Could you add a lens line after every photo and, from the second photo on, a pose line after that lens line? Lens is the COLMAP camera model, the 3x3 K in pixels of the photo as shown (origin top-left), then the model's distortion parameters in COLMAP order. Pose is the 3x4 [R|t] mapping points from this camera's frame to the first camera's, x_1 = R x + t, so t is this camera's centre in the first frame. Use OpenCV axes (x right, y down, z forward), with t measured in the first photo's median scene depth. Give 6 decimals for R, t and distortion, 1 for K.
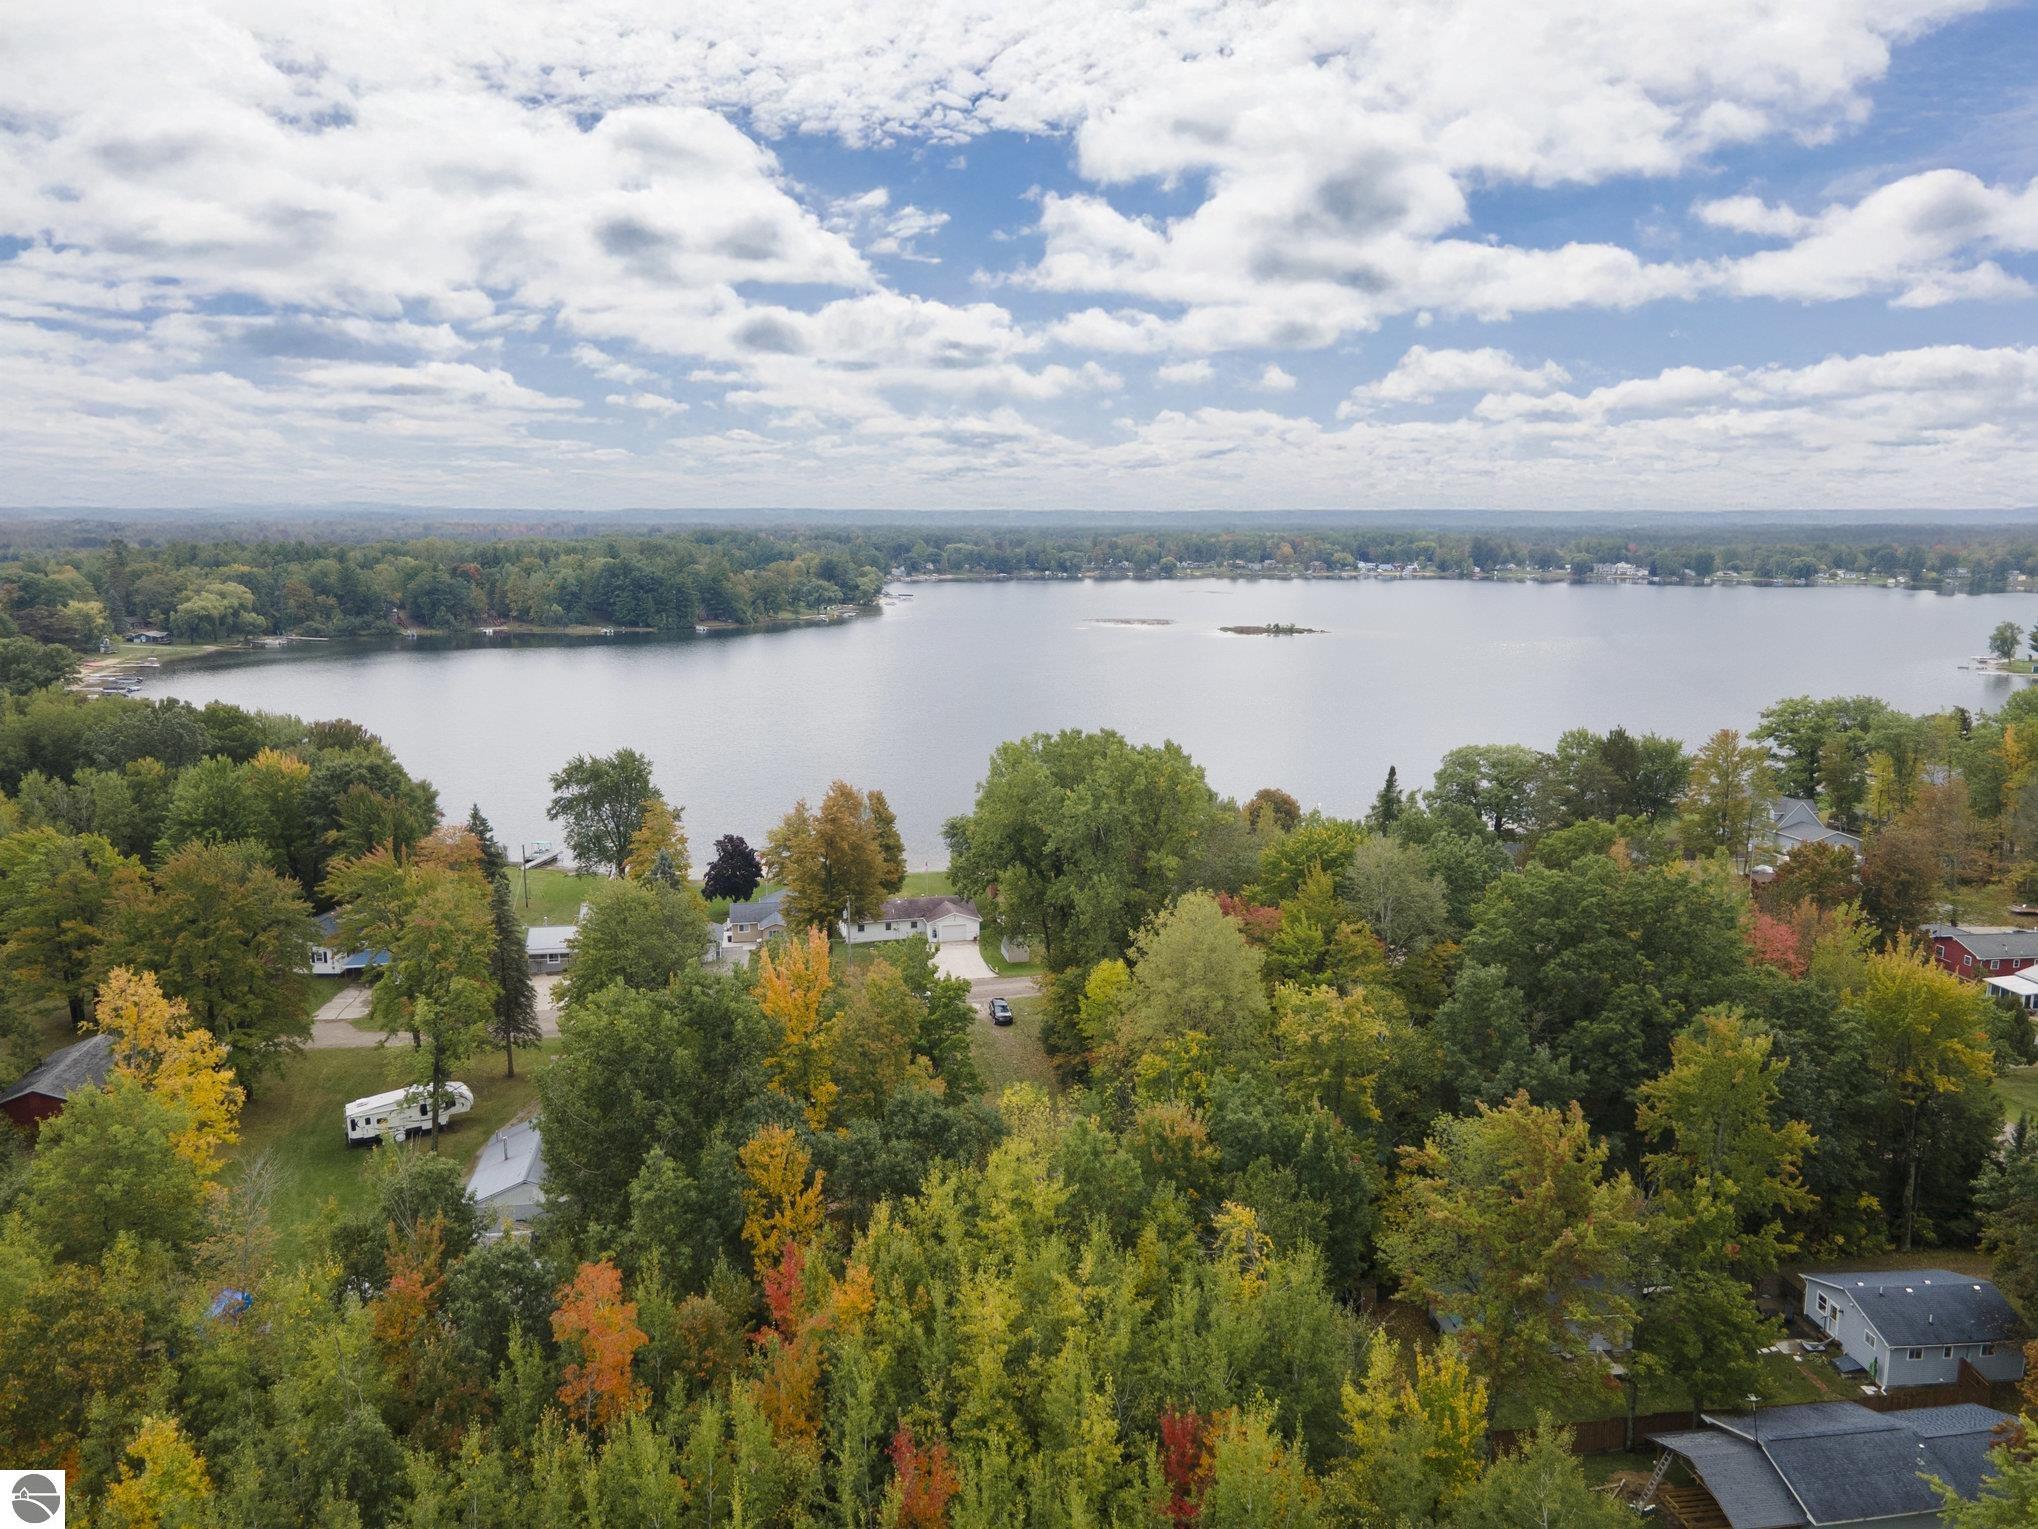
lens RADIAL K [[1458.5, 0, 1015.7], [0, 1458.5, 759.7], [0, 0, 1]] dist [0.016384, 0.028178]
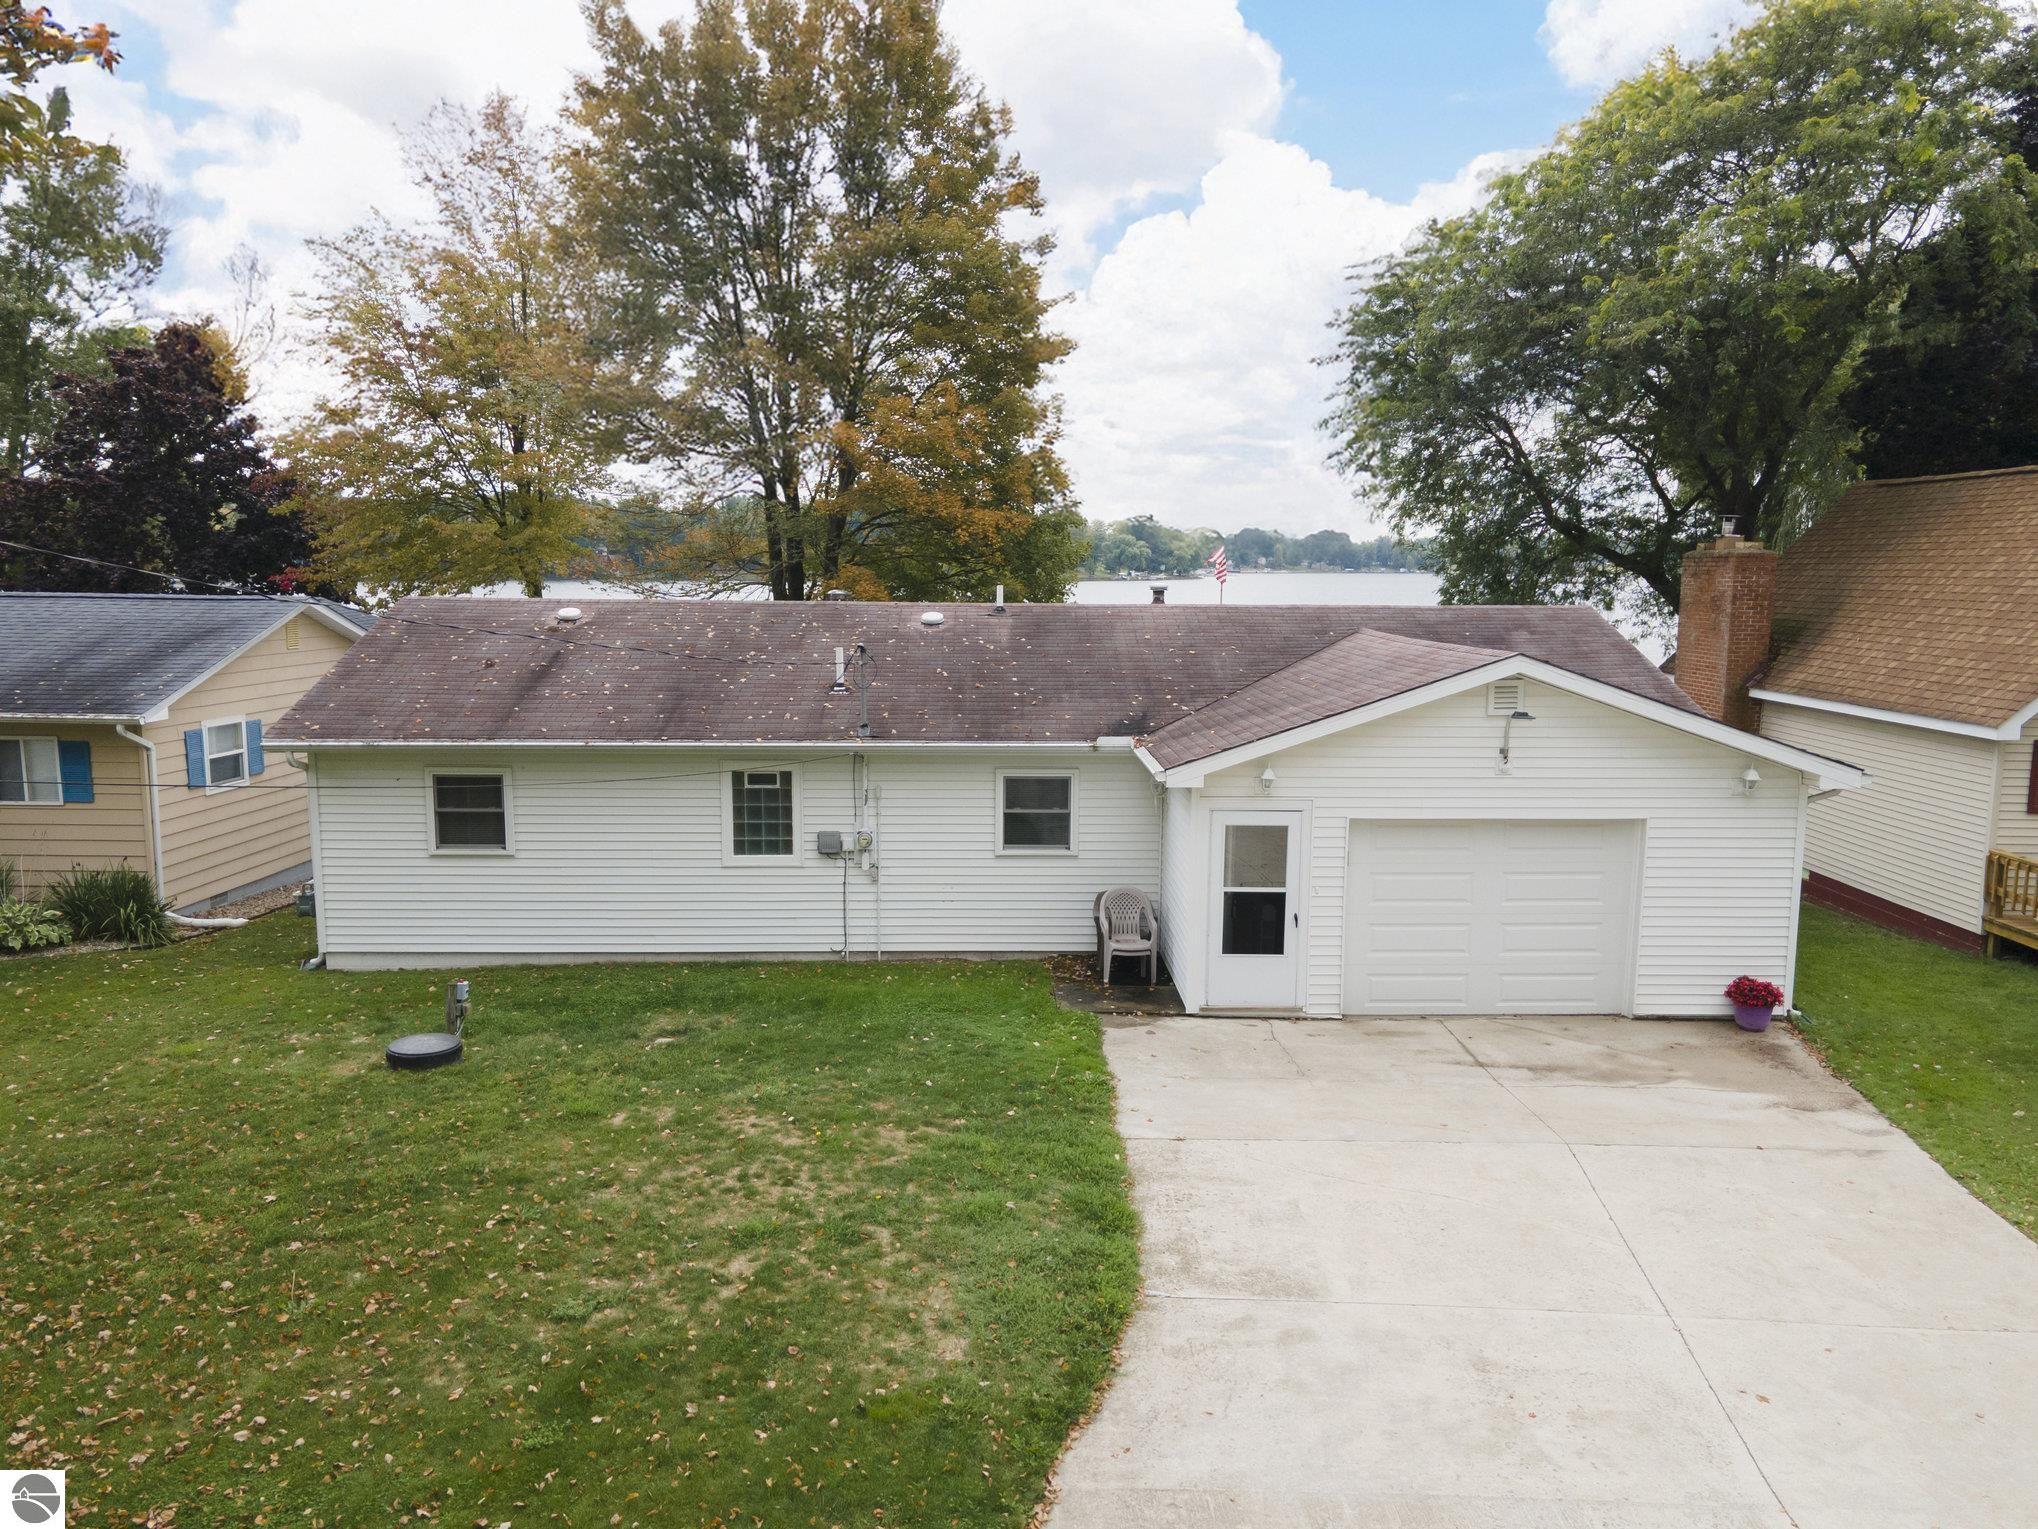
lens RADIAL K [[1458.5, 0, 1015.4], [0, 1458.5, 765.0], [0, 0, 1]] dist [0.016384, 0.028178]
pose [[0.974995, 0.027322, -0.220542, -0.012382], [-0.034231, 0.999034, -0.027570, 0.027883], [0.219575, 0.034430, 0.974988, 0.224434]]
